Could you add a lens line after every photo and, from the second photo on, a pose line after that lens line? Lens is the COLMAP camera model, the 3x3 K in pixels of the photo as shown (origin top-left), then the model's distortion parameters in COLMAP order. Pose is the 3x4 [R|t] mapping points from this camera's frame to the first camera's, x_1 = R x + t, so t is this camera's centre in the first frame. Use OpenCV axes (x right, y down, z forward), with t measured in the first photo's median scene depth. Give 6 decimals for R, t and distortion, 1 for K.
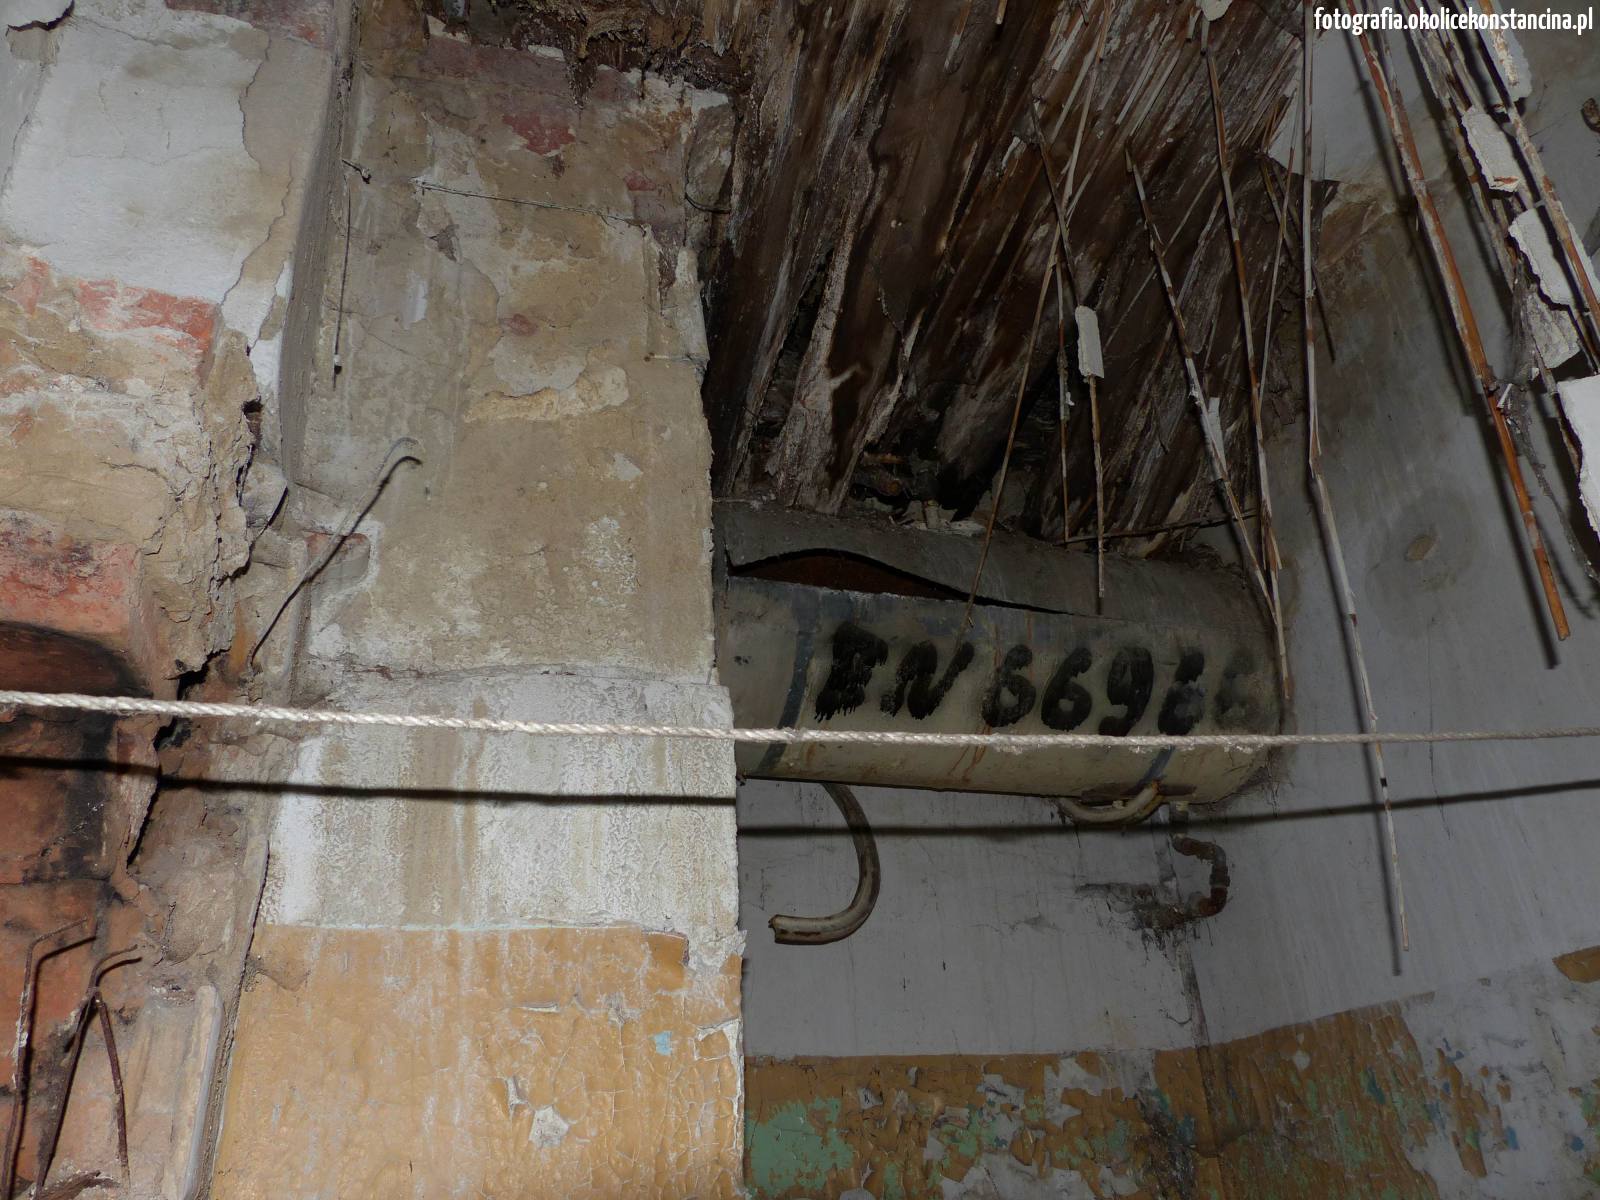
lens RADIAL K [[1203.5, 0, 790.5], [0, 1203.5, 596.8], [0, 0, 1]] dist [-0.028058, 0.015419]
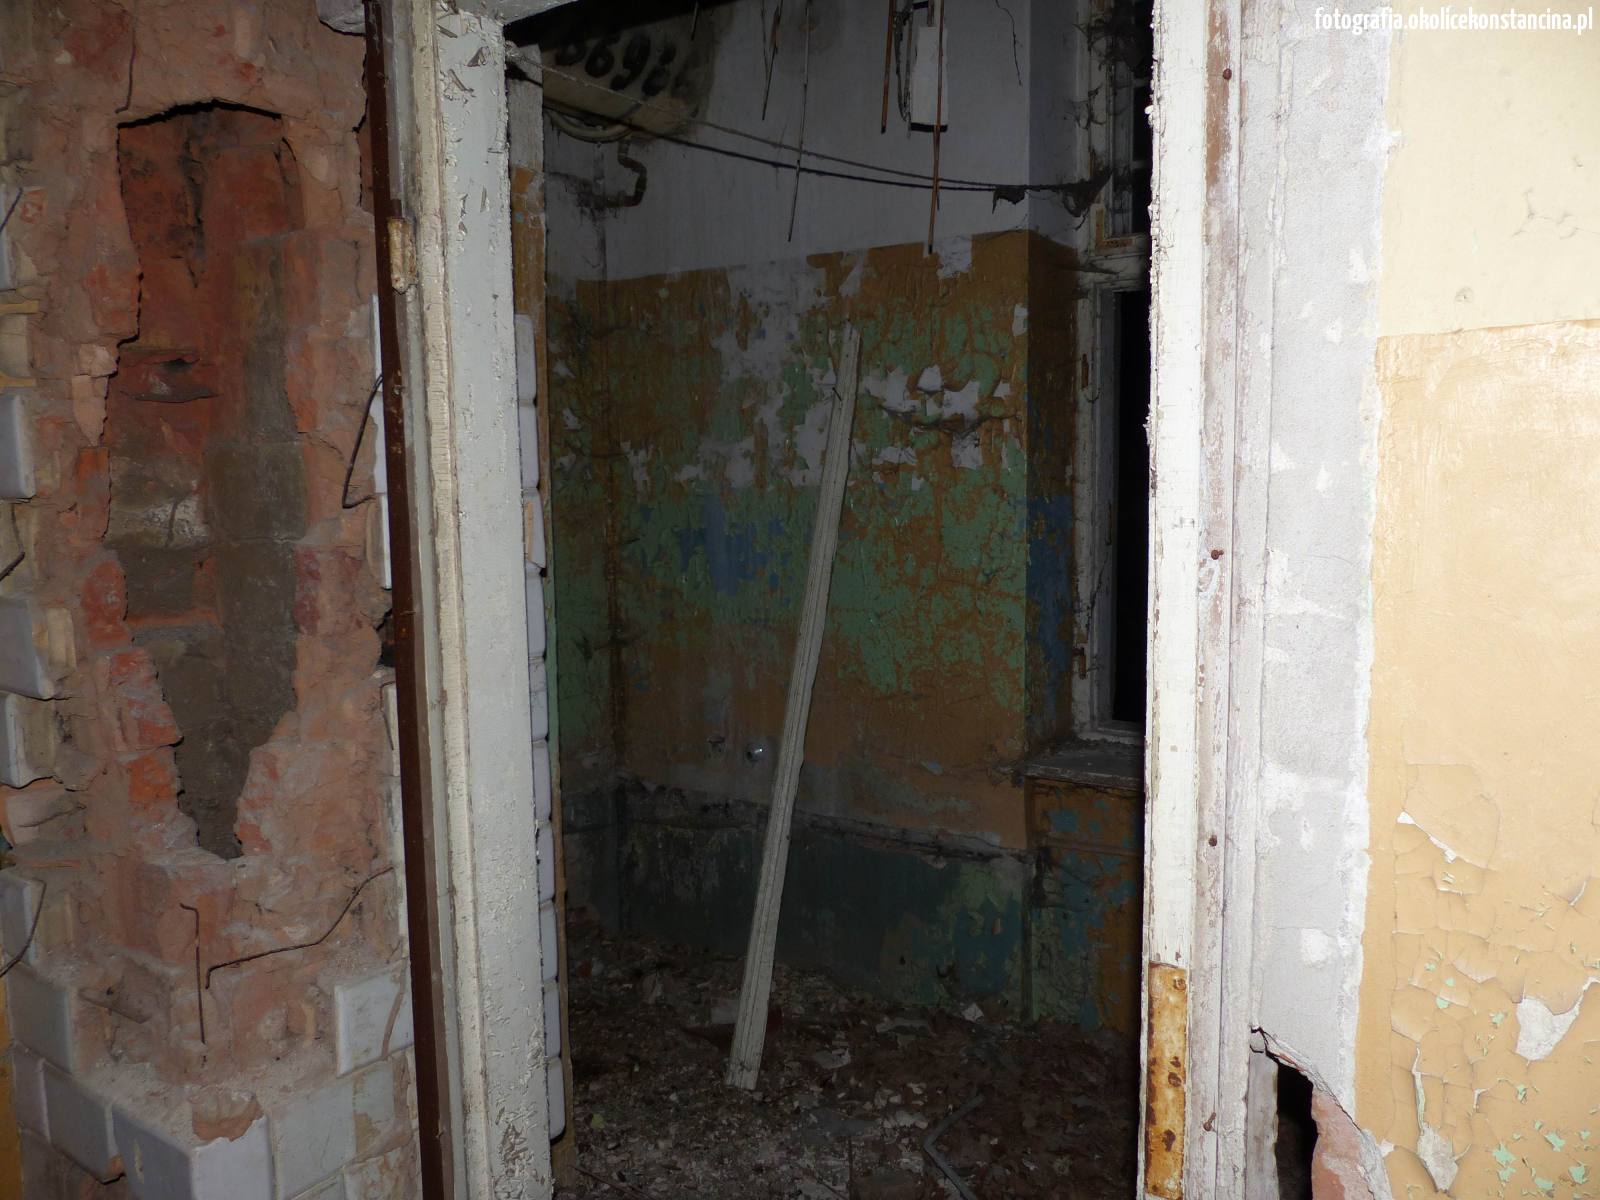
lens RADIAL K [[1203.5, 0, 796.7], [0, 1203.5, 605.2], [0, 0, 1]] dist [-0.028058, 0.015419]
pose [[0.796198, -0.016759, 0.604804, -0.530955], [-0.319247, 0.837499, 0.443482, -0.093797], [-0.513956, -0.546181, 0.661465, -0.585950]]
